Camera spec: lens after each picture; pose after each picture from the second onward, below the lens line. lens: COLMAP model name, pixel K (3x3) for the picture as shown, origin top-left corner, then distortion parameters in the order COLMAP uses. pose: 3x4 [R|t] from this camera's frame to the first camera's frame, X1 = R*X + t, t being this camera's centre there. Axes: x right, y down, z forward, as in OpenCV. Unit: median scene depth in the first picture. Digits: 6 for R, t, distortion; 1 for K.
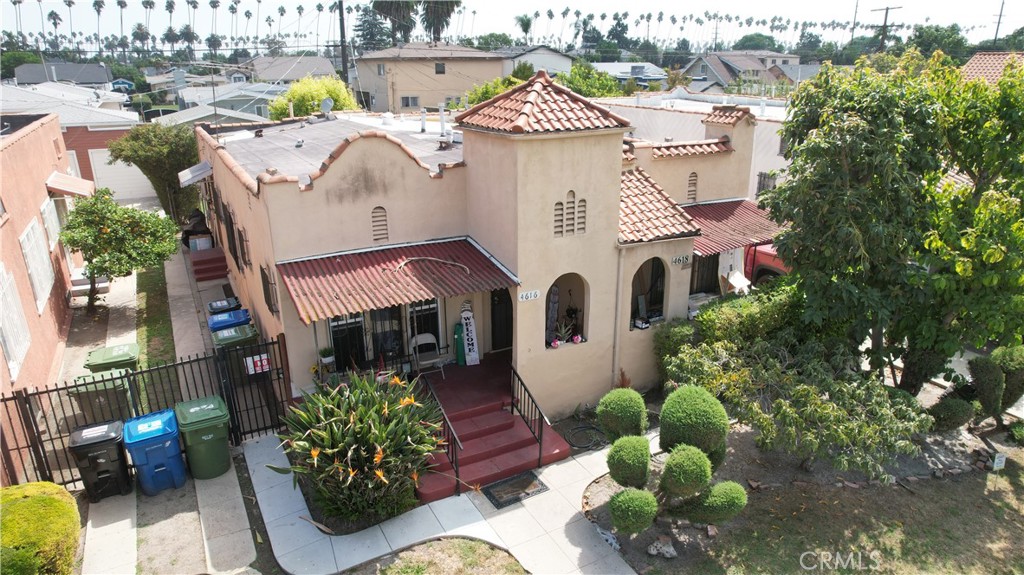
lens RADIAL K [[647.3, 0, 517.6], [0, 647.3, 291.2], [0, 0, 1]] dist [-0.079316, 0.074998]
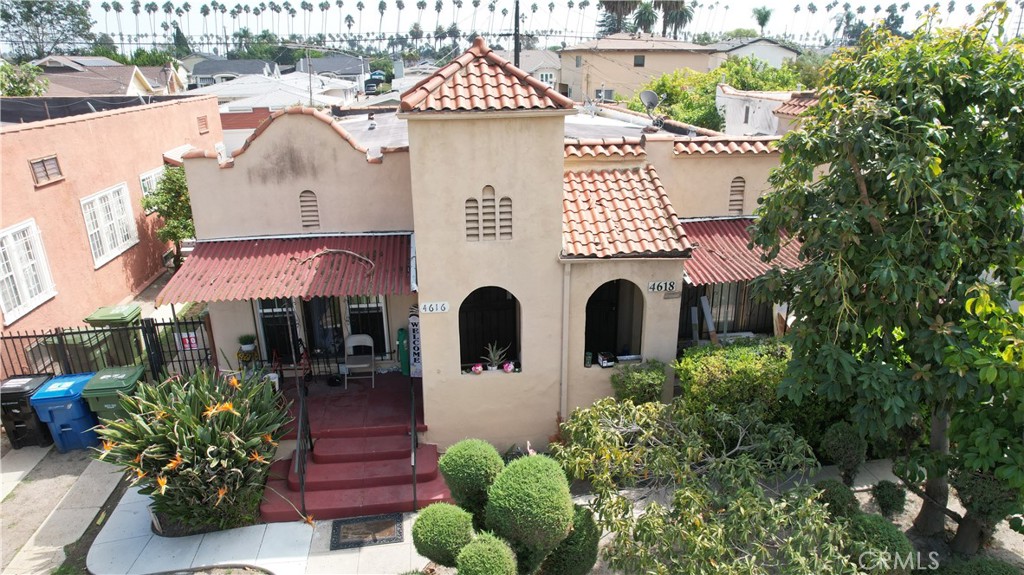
lens RADIAL K [[647.3, 0, 517.6], [0, 647.3, 291.2], [0, 0, 1]] dist [-0.079316, 0.074998]
pose [[0.936073, 0.118353, -0.331301, 0.380743], [-0.116758, 0.992851, 0.024789, -0.045816], [0.331866, 0.015478, 0.943200, 0.236468]]
